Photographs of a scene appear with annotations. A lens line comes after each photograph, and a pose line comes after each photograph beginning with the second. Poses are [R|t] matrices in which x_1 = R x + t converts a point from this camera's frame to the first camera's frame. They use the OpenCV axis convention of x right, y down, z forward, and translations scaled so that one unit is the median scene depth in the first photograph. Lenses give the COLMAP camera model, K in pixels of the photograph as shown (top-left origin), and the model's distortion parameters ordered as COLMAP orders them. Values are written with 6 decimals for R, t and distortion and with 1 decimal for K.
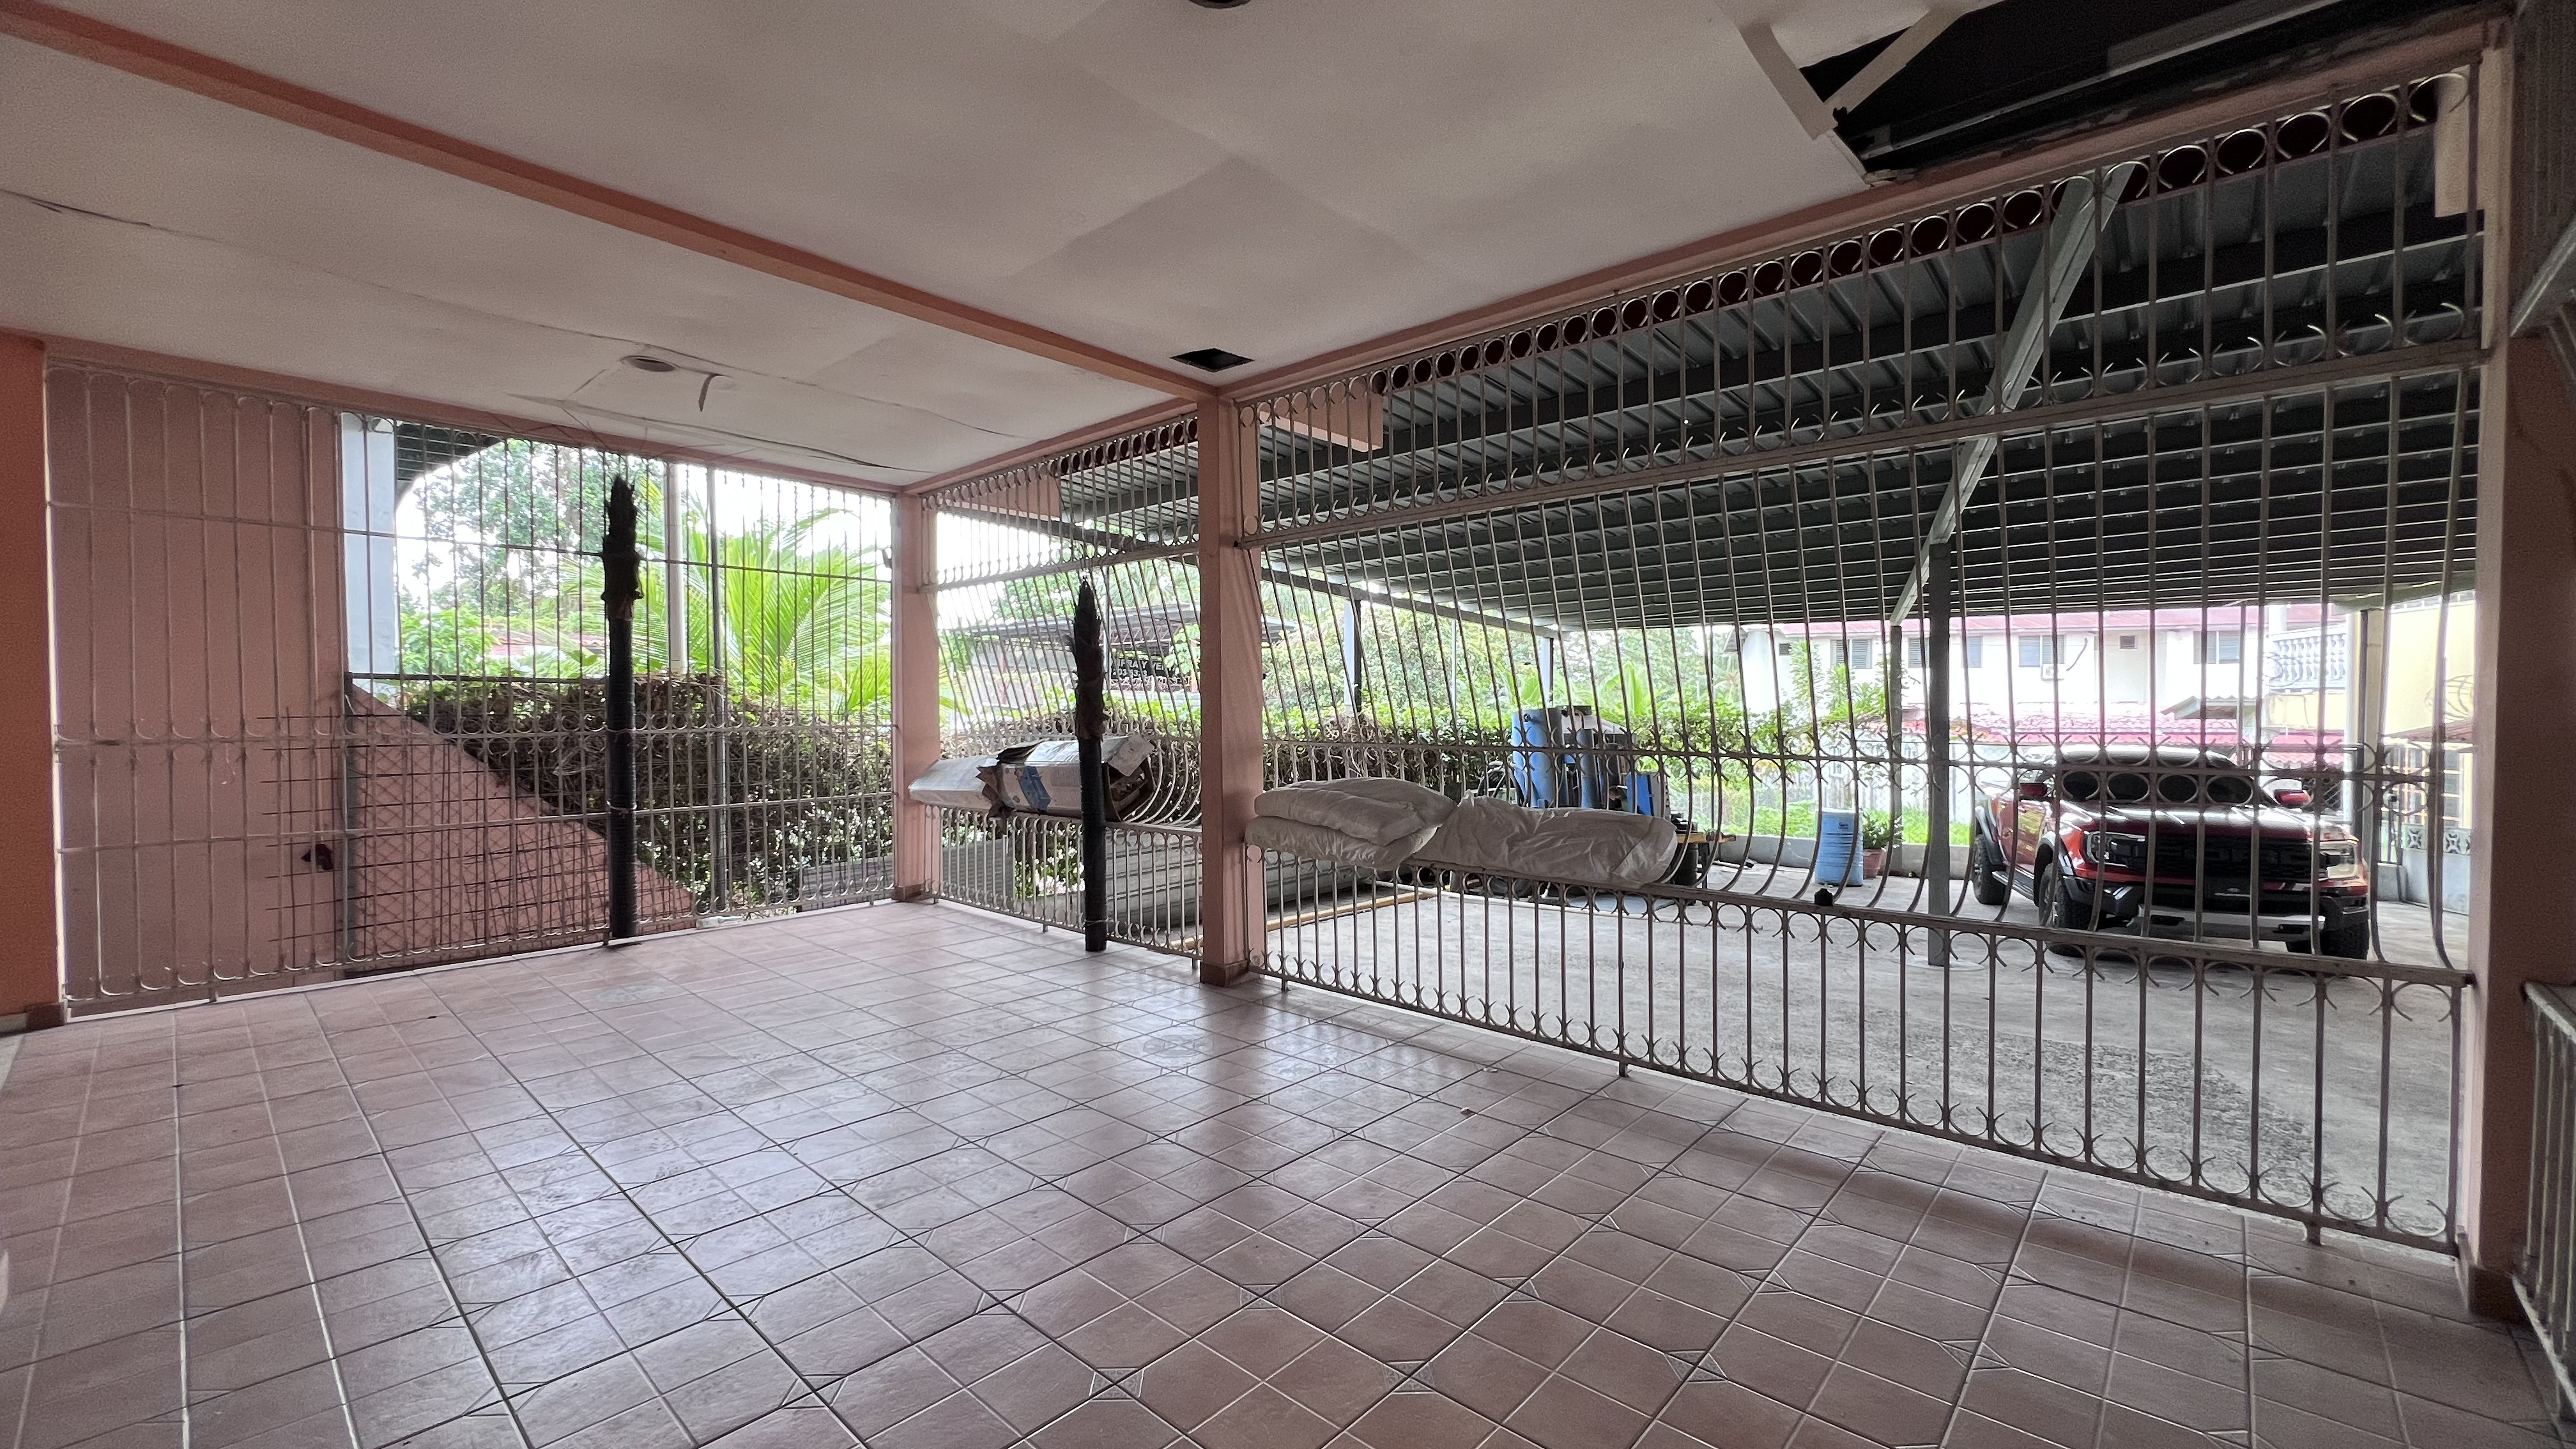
lens RADIAL K [[1027.2, 0, 1286.1], [0, 1027.2, 723.1], [0, 0, 1]] dist [-0.002228, 0.000224]
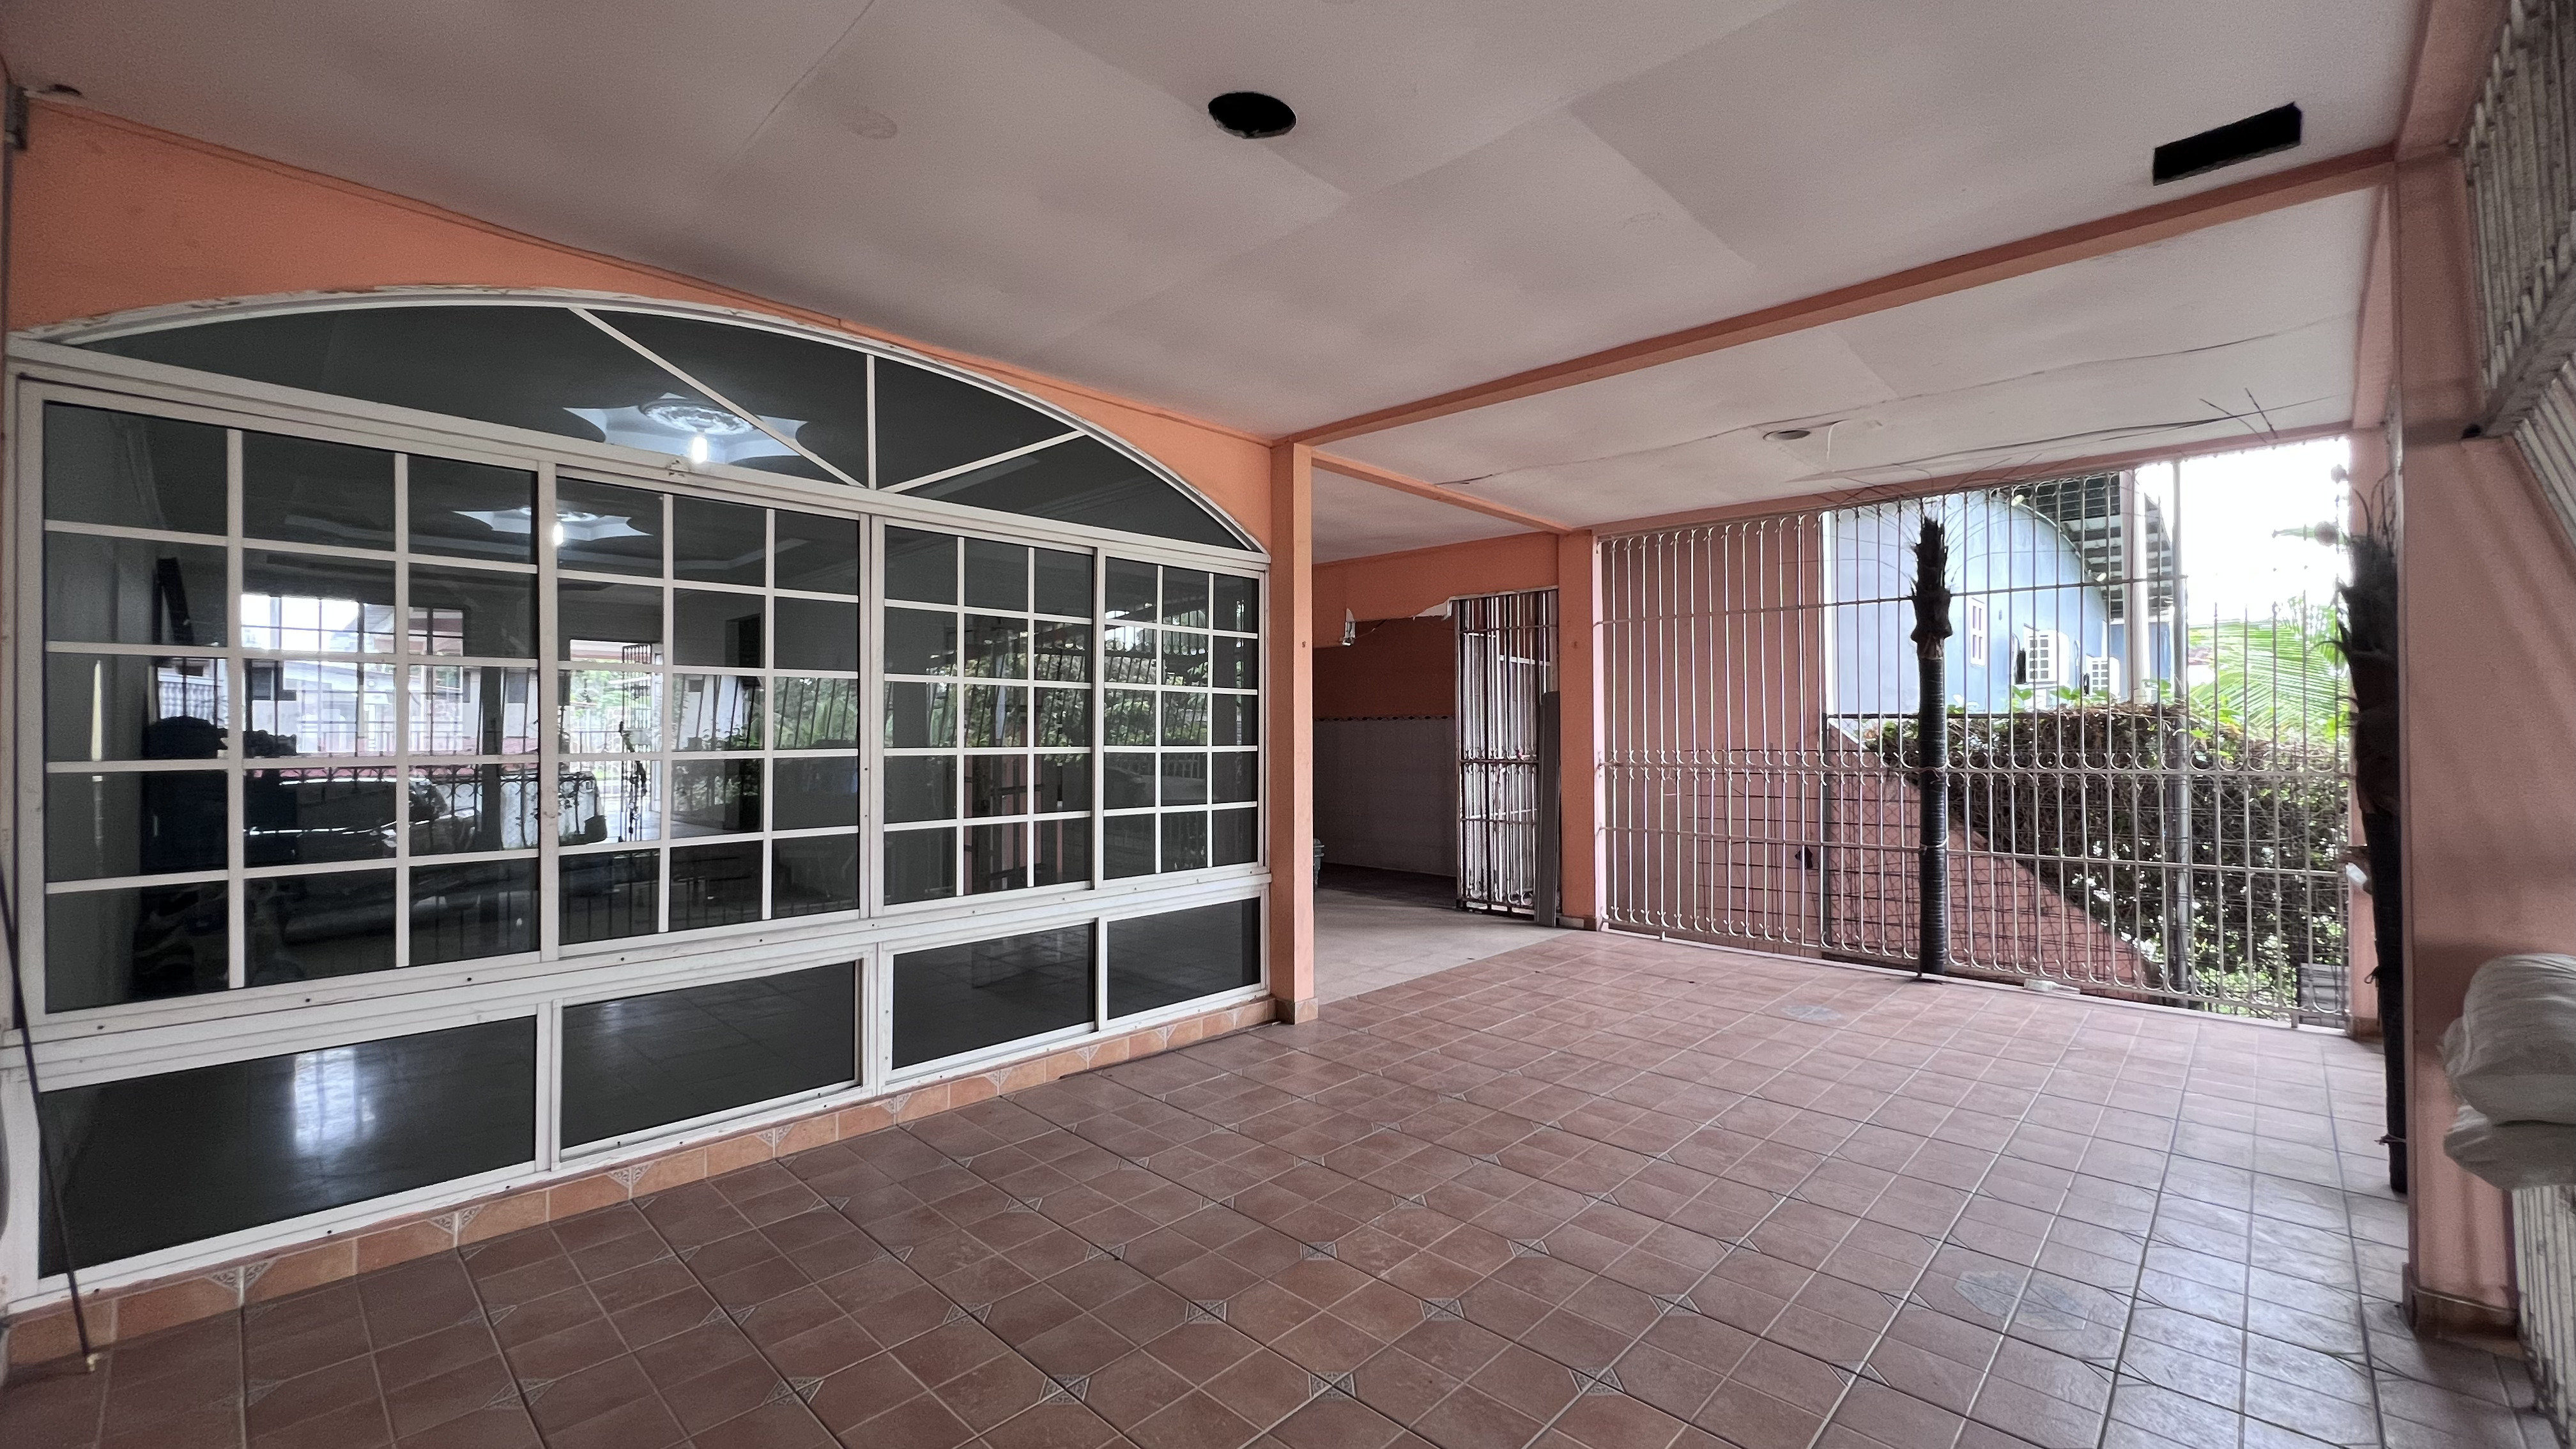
lens RADIAL K [[1029.1, 0, 1286.7], [0, 1029.1, 723.1], [0, 0, 1]] dist [-0.001878, 0.000192]
pose [[-0.023432, -0.006927, -0.999701, 0.404755], [-0.011709, 0.999909, -0.006654, -0.024404], [0.999657, 0.011550, -0.023511, 0.413943]]
